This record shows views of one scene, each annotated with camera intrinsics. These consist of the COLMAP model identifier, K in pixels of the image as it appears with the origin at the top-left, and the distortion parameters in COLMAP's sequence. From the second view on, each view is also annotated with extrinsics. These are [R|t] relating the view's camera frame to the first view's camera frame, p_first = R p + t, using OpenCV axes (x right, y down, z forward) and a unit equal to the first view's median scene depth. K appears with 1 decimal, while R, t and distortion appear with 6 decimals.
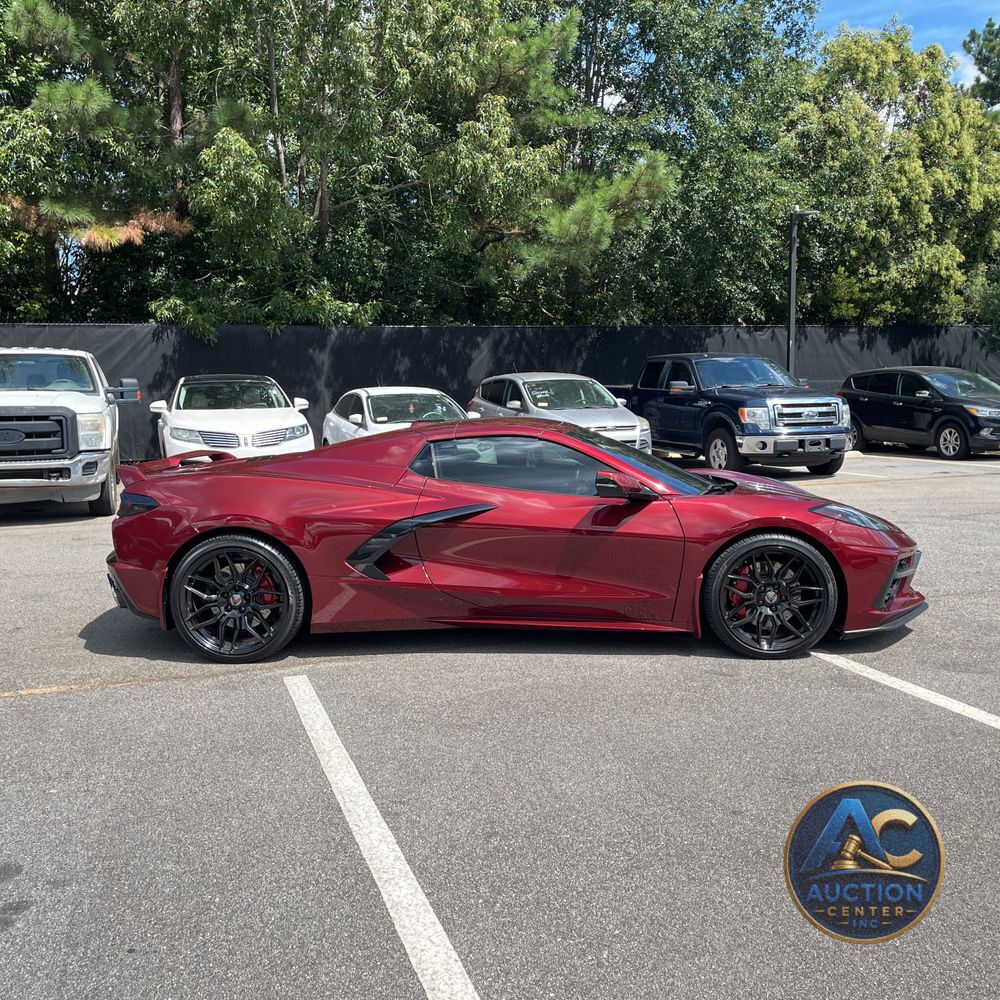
lens RADIAL K [[993.7, 0, 483.9], [0, 993.7, 524.6], [0, 0, 1]] dist [0.030785, -0.030534]
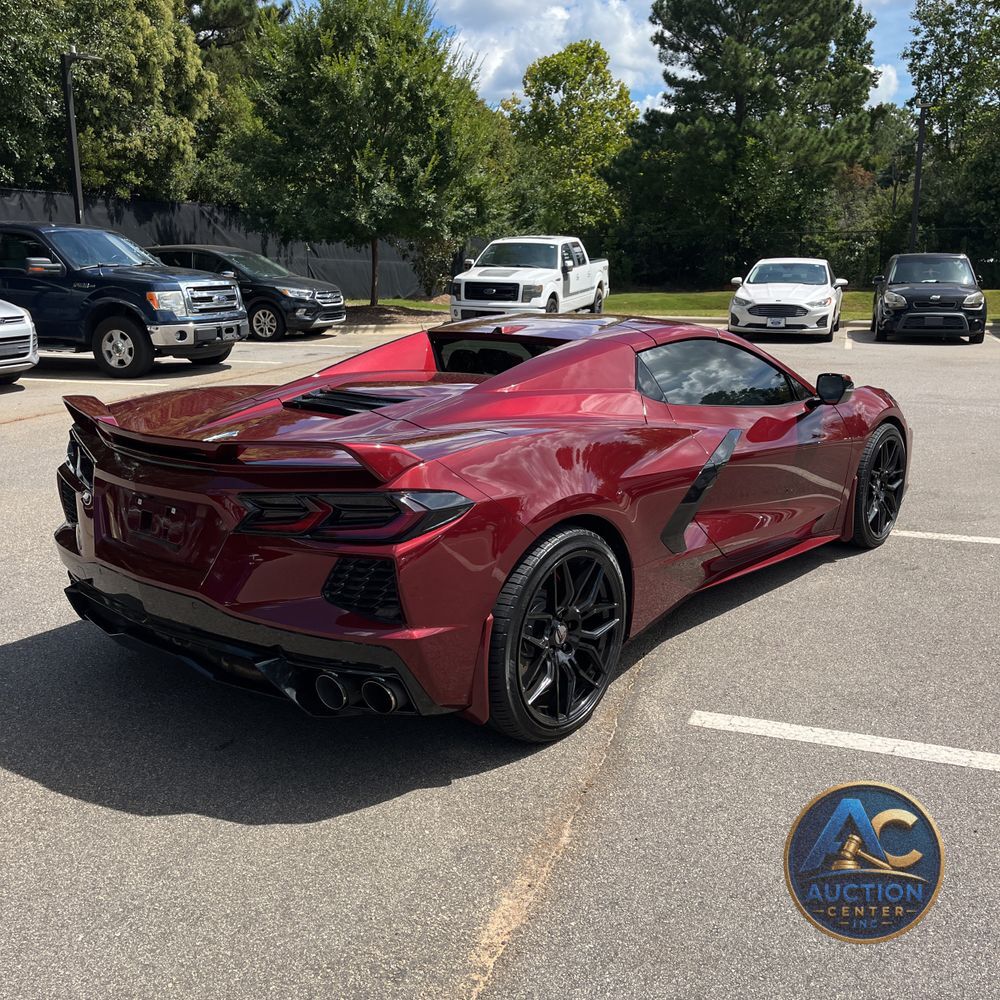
lens RADIAL K [[998.7, 0, 508.7], [0, 998.7, 515.1], [0, 0, 1]] dist [-0.006548, 0.037340]
pose [[0.593421, -0.186934, 0.782883, -0.211333], [0.099936, 0.982242, 0.158786, -0.027925], [-0.798664, -0.015988, 0.601565, 0.193233]]
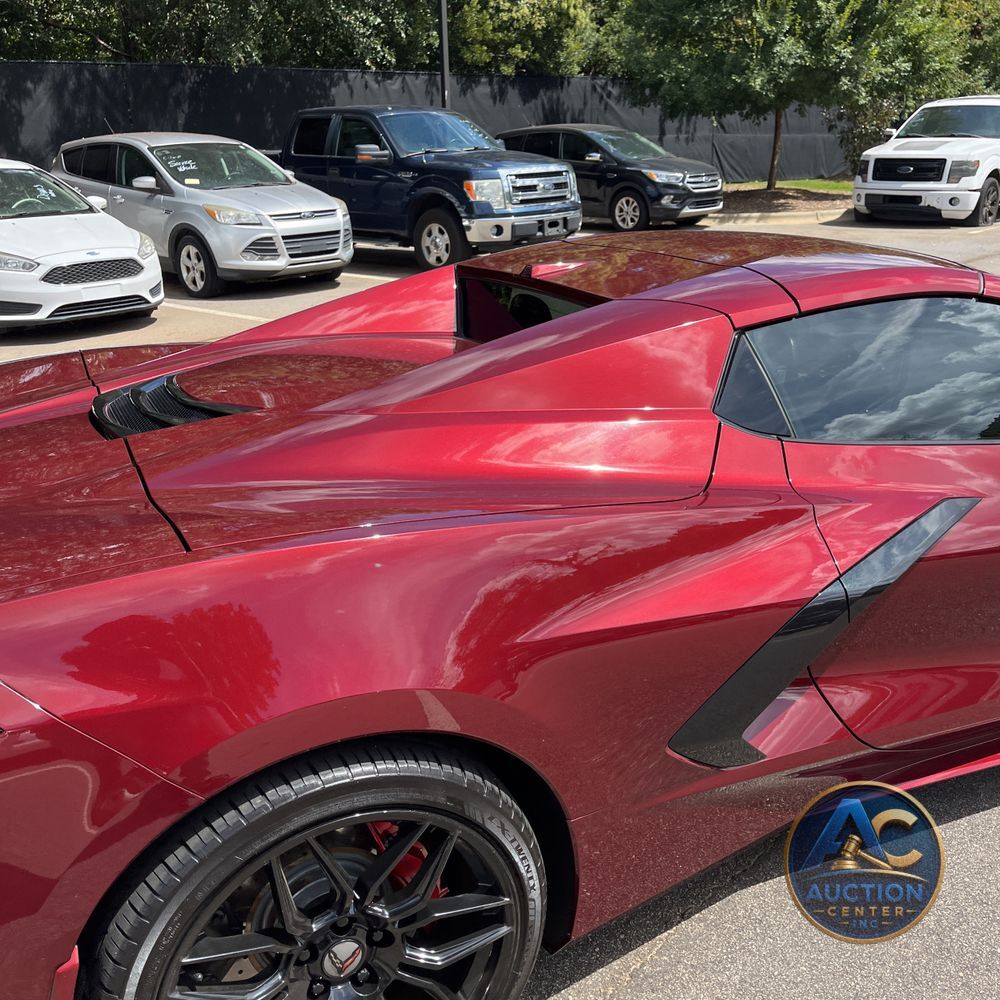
lens RADIAL K [[994.3, 0, 498.8], [0, 994.3, 518.5], [0, 0, 1]] dist [0.073316, -0.093761]
pose [[0.877781, -0.178314, 0.444640, -0.090753], [0.079972, 0.969664, 0.230989, -0.032559], [-0.472340, -0.167199, 0.865413, 0.218638]]
